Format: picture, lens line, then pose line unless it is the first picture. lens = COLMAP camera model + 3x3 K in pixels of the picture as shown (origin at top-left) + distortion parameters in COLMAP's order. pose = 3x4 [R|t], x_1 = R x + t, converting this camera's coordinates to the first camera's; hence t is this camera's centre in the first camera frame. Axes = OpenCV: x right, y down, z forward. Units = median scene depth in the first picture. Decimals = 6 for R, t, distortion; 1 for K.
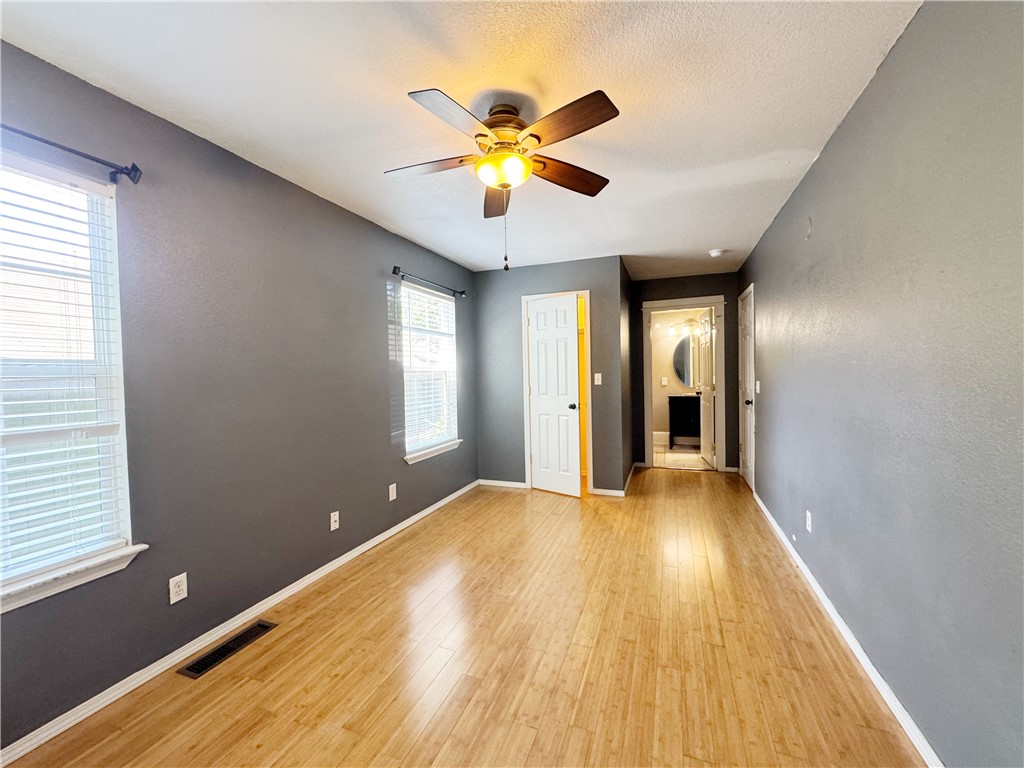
lens RADIAL K [[407.8, 0, 514.3], [0, 407.8, 386.9], [0, 0, 1]] dist [-0.003123, 0.000319]
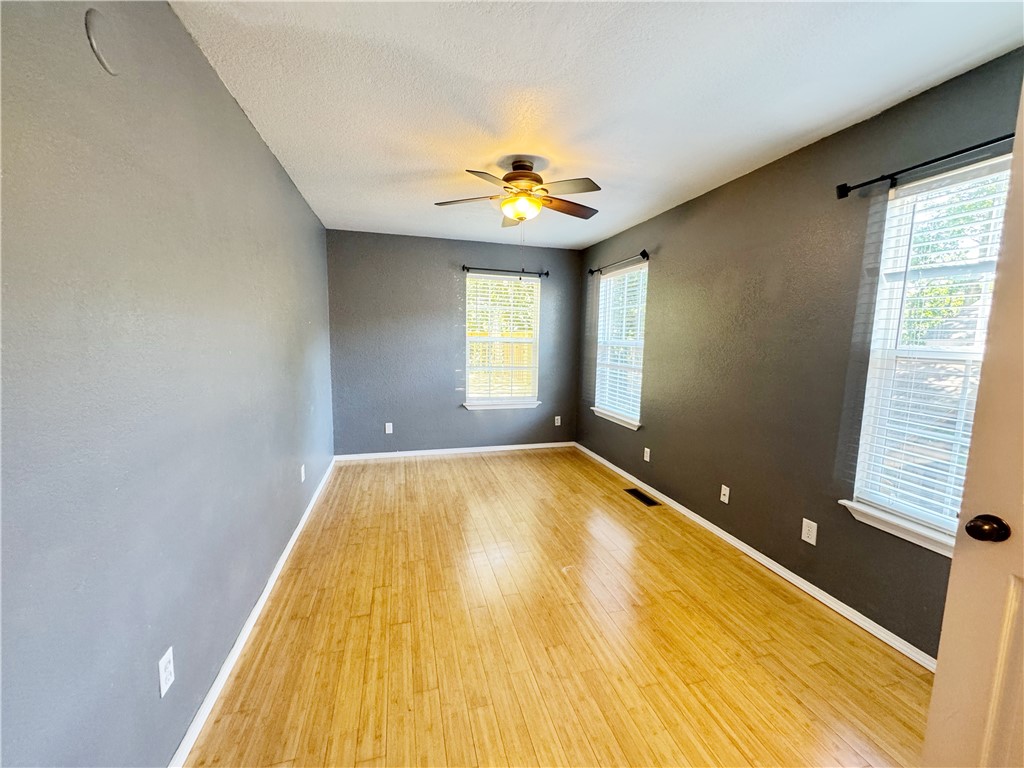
lens RADIAL K [[407.8, 0, 512.4], [0, 407.8, 381.7], [0, 0, 1]] dist [-0.003123, 0.000319]
pose [[-0.803623, 0.074221, -0.590493, 0.755558], [-0.019422, 0.988394, 0.150668, -0.130749], [0.594822, 0.132549, -0.792854, 1.874067]]
